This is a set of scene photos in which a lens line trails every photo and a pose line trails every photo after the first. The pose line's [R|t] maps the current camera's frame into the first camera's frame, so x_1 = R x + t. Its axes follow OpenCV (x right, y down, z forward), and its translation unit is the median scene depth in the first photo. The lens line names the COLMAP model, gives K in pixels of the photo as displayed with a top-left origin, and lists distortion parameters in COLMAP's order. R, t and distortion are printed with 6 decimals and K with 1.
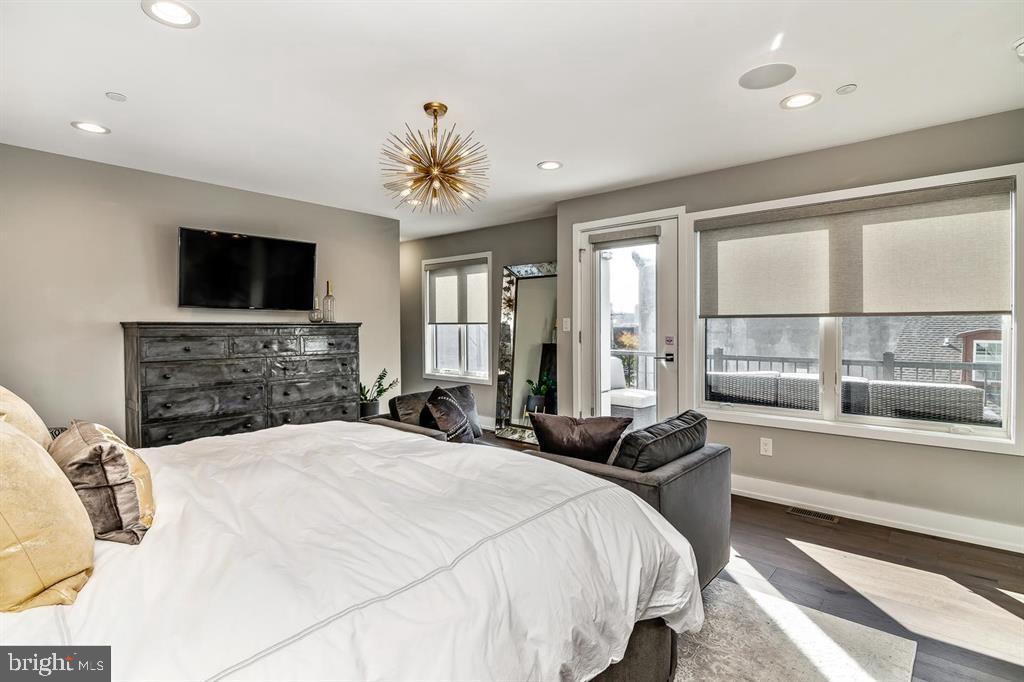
lens RADIAL K [[501.5, 0, 511.0], [0, 501.5, 341.4], [0, 0, 1]] dist [0.001096, -0.000339]
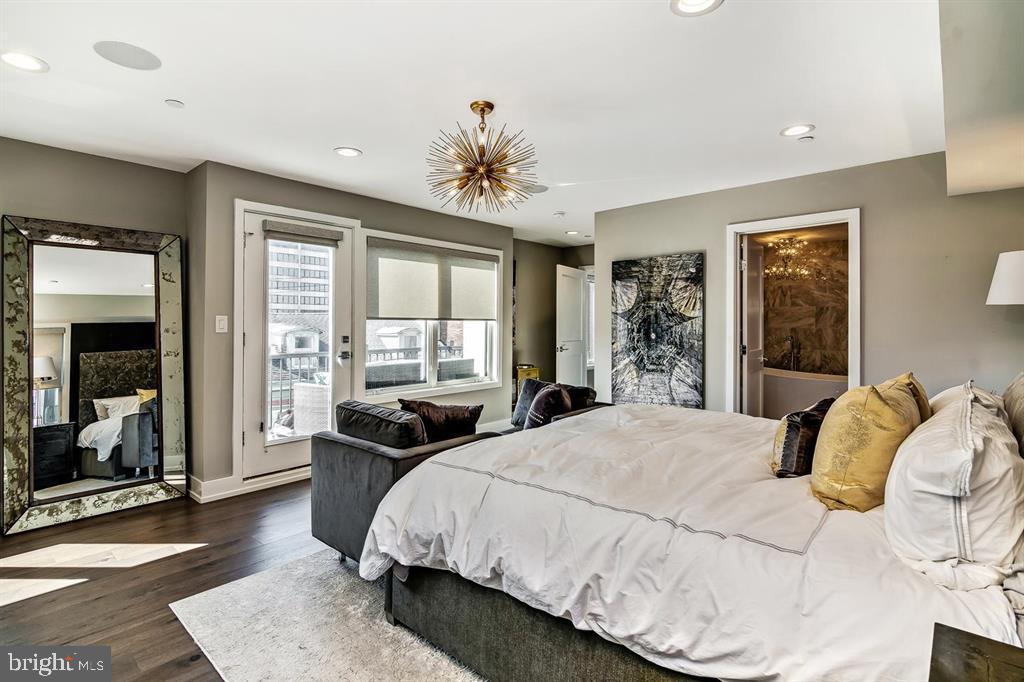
lens RADIAL K [[501.5, 0, 512.5], [0, 501.5, 325.0], [0, 0, 1]] dist [0.001096, -0.000339]
pose [[0.012281, 0.004041, 0.999916, -0.781898], [0.028330, 0.999589, -0.004388, -0.018403], [-0.999523, 0.028382, 0.012162, 0.643565]]
